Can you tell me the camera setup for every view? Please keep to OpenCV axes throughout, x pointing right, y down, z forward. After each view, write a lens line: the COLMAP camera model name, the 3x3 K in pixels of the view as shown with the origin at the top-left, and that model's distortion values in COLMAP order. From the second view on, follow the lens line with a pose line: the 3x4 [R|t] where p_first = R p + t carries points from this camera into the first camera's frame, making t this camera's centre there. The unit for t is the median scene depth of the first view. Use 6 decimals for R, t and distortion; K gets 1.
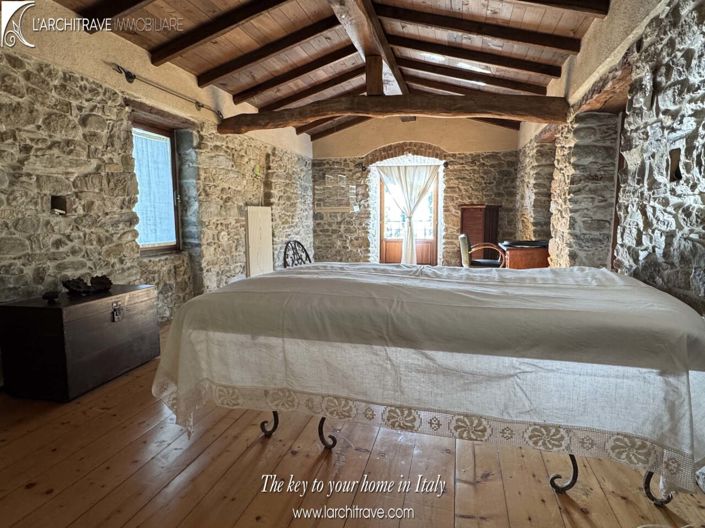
lens RADIAL K [[429.6, 0, 353.6], [0, 429.6, 259.7], [0, 0, 1]] dist [-0.001121, 0.000144]
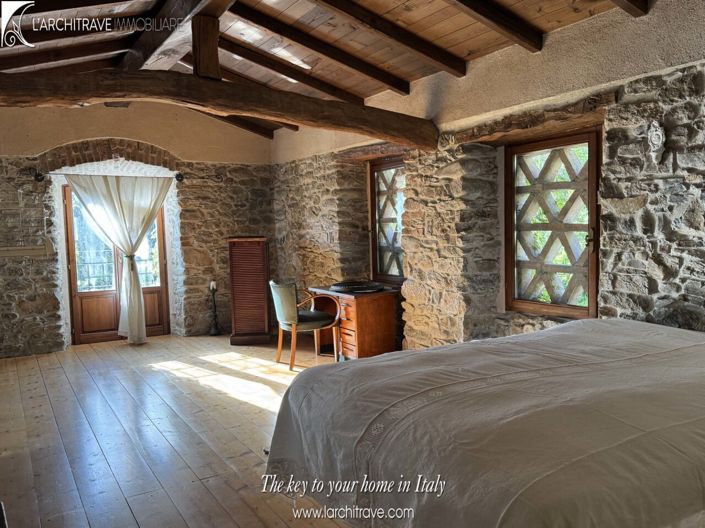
lens RADIAL K [[578.8, 0, 351.4], [0, 578.8, 269.3], [0, 0, 1]] dist [0.048833, -0.024250]
pose [[0.709344, -0.071618, 0.701214, -0.335637], [0.098287, 0.995156, 0.002213, -0.066977], [-0.697976, 0.067351, 0.712947, 0.204547]]
